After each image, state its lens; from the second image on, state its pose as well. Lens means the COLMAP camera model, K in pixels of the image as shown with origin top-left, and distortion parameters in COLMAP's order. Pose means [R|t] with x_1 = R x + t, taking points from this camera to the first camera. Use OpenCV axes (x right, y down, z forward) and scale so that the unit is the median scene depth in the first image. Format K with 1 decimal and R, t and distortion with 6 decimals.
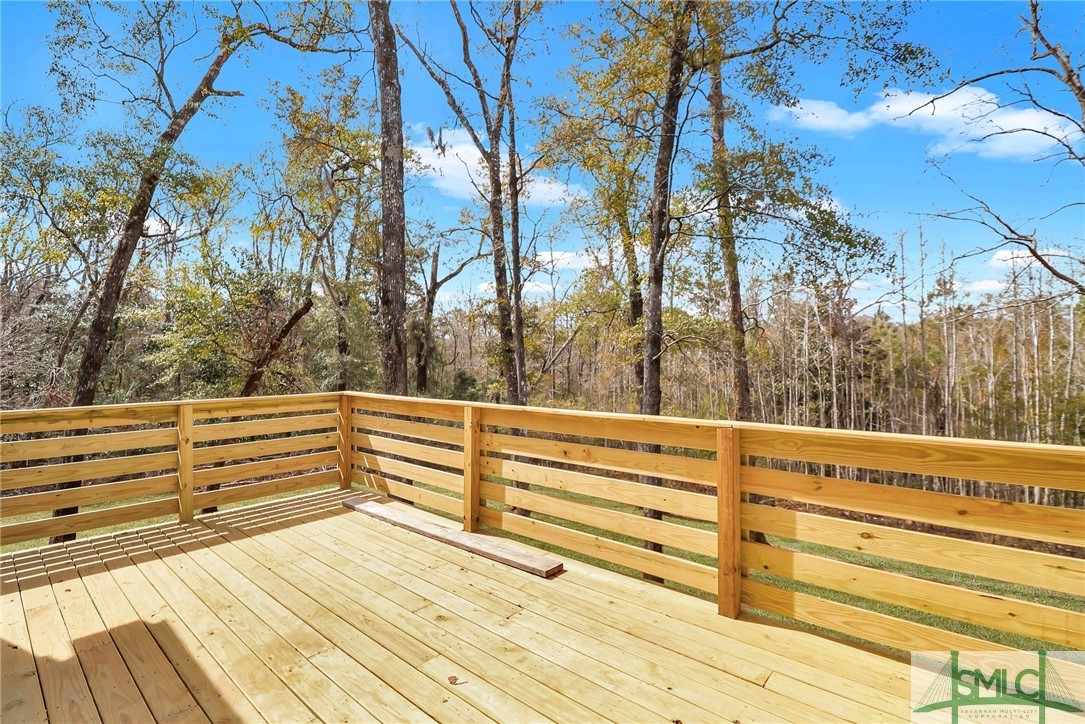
lens RADIAL K [[505.9, 0, 540.3], [0, 505.9, 360.6], [0, 0, 1]] dist [-0.003384, -0.004628]
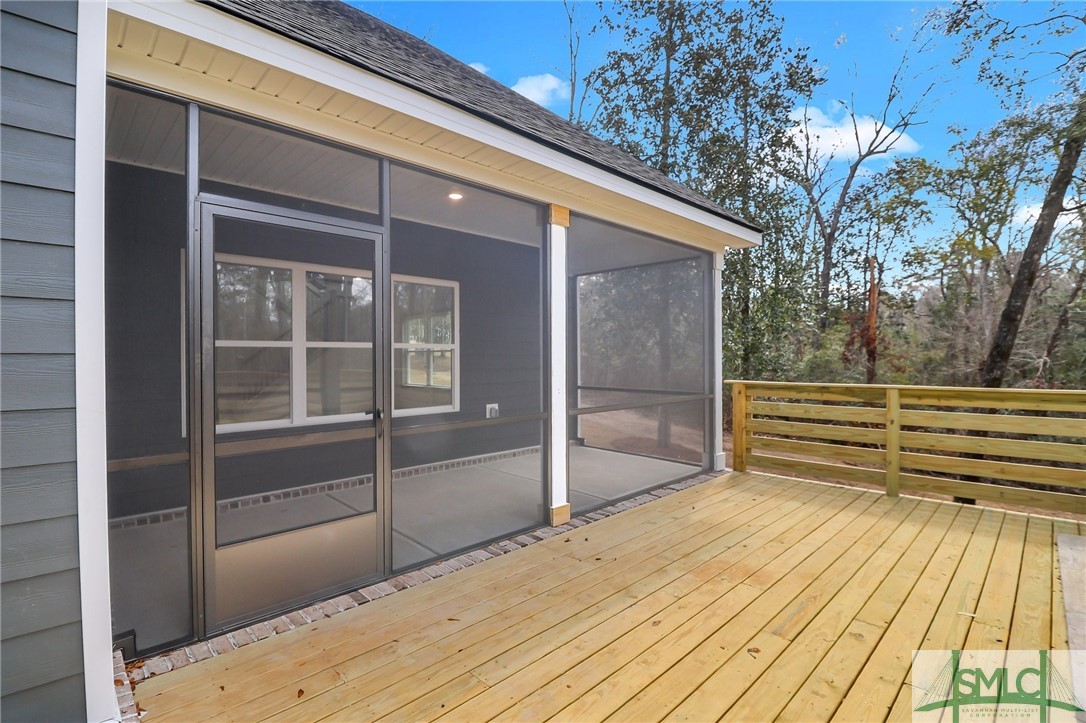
lens RADIAL K [[506.4, 0, 535.3], [0, 506.4, 360.8], [0, 0, 1]] dist [-0.003384, -0.004628]
pose [[-0.075628, 0.011839, -0.997066, 0.455264], [0.006863, 0.999912, 0.011352, 0.008780], [0.997112, -0.005984, -0.075703, 0.319488]]
